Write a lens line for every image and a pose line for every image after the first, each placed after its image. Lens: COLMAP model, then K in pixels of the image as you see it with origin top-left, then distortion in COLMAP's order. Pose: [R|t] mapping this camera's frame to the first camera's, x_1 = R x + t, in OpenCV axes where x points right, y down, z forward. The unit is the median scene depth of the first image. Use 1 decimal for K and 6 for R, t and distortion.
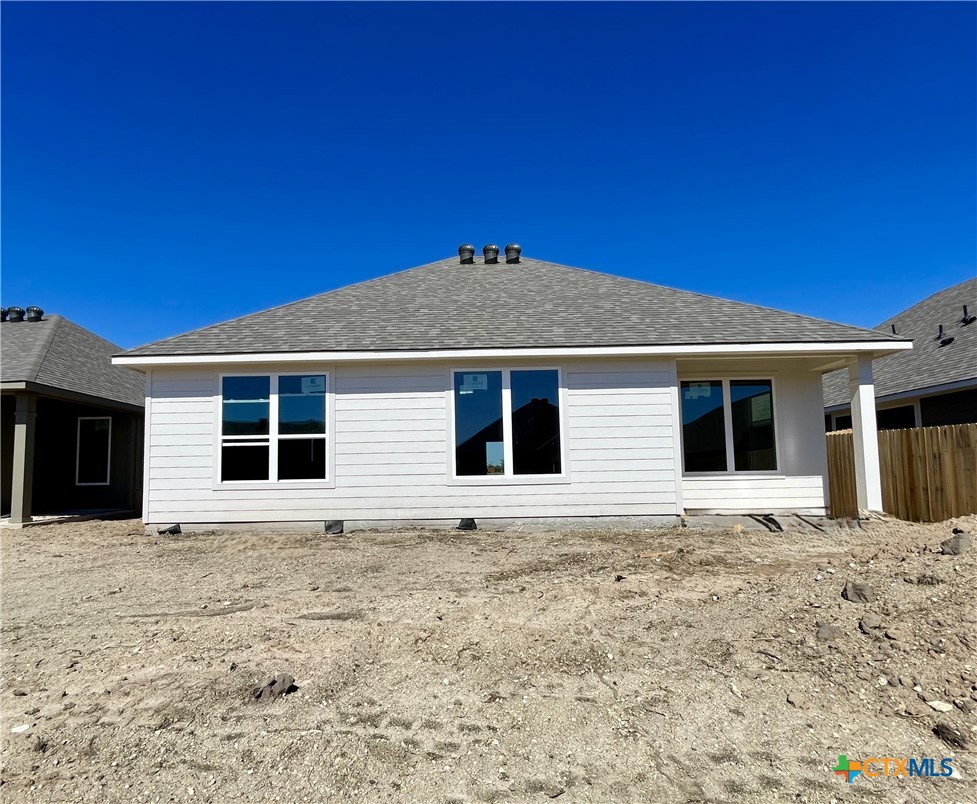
lens RADIAL K [[290.7, 0, 488.5], [0, 290.7, 403.7], [0, 0, 1]] dist [0.000914, 0.000022]
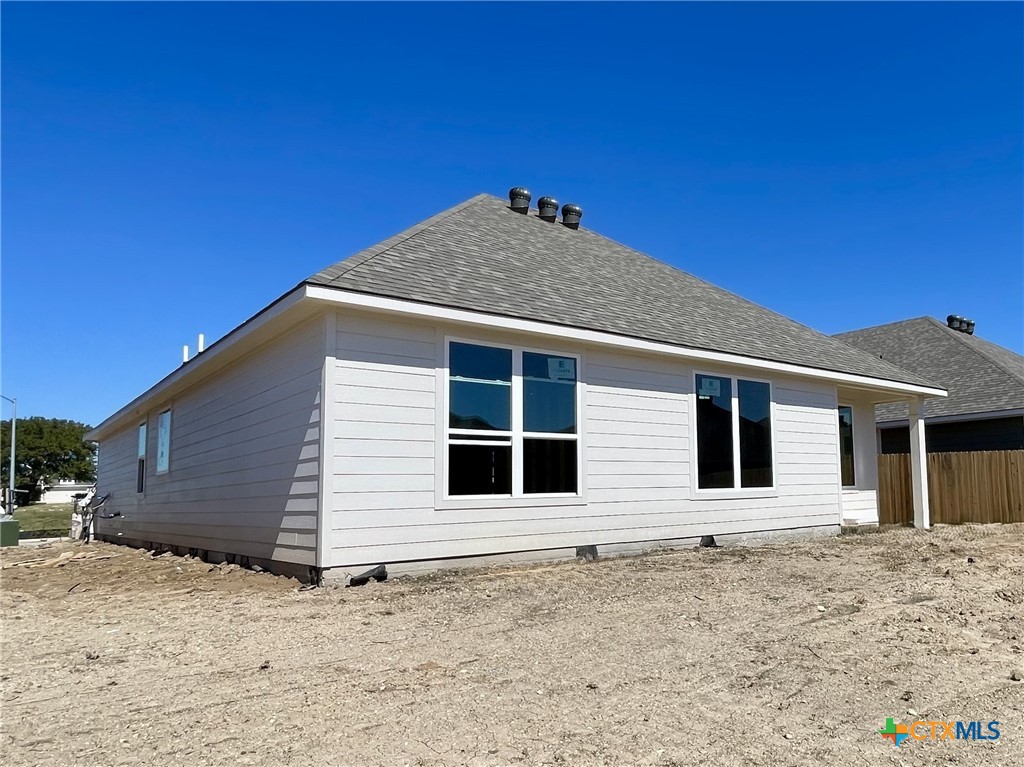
lens RADIAL K [[415.2, 0, 512.4], [0, 415.2, 382.6], [0, 0, 1]] dist [0.000274, 0.000342]
pose [[0.905947, 0.106791, 0.409702, -1.176770], [-0.094552, 0.994259, -0.050082, 0.038124], [-0.412699, 0.006634, 0.910843, 0.058157]]
